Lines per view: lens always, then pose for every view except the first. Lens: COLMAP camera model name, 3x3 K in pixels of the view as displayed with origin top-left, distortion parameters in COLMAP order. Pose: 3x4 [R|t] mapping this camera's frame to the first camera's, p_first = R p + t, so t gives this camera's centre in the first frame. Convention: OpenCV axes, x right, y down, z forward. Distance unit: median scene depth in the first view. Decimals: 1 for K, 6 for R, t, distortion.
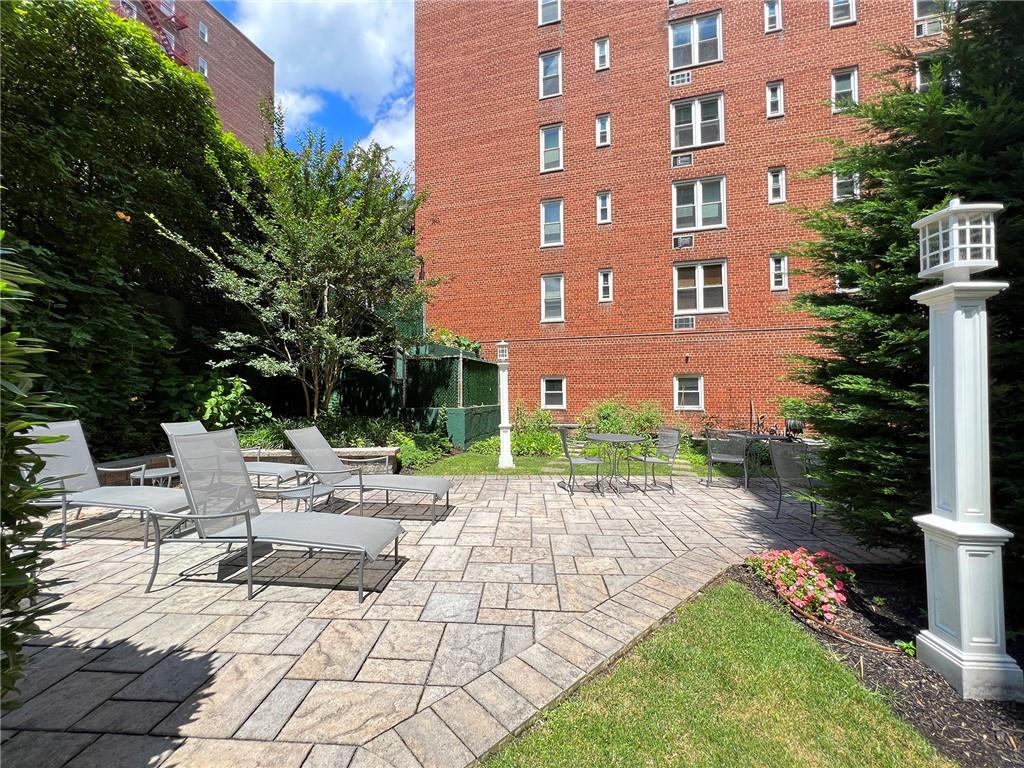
lens RADIAL K [[413.5, 0, 506.4], [0, 413.5, 386.8], [0, 0, 1]] dist [-0.000384, 0.000774]
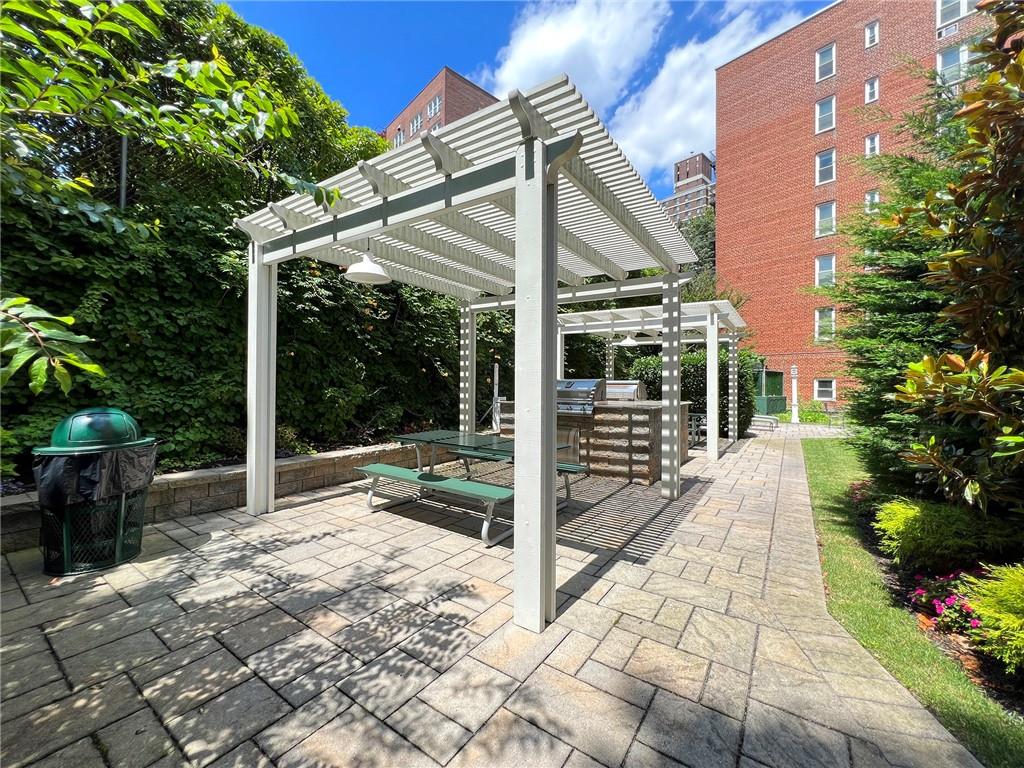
lens RADIAL K [[413.5, 0, 506.4], [0, 413.5, 386.8], [0, 0, 1]] dist [-0.000384, 0.000774]
pose [[0.851963, 0.010400, -0.523498, -0.077376], [-0.004552, 0.999912, 0.012456, -0.007764], [0.523582, -0.008229, 0.851936, -0.809572]]
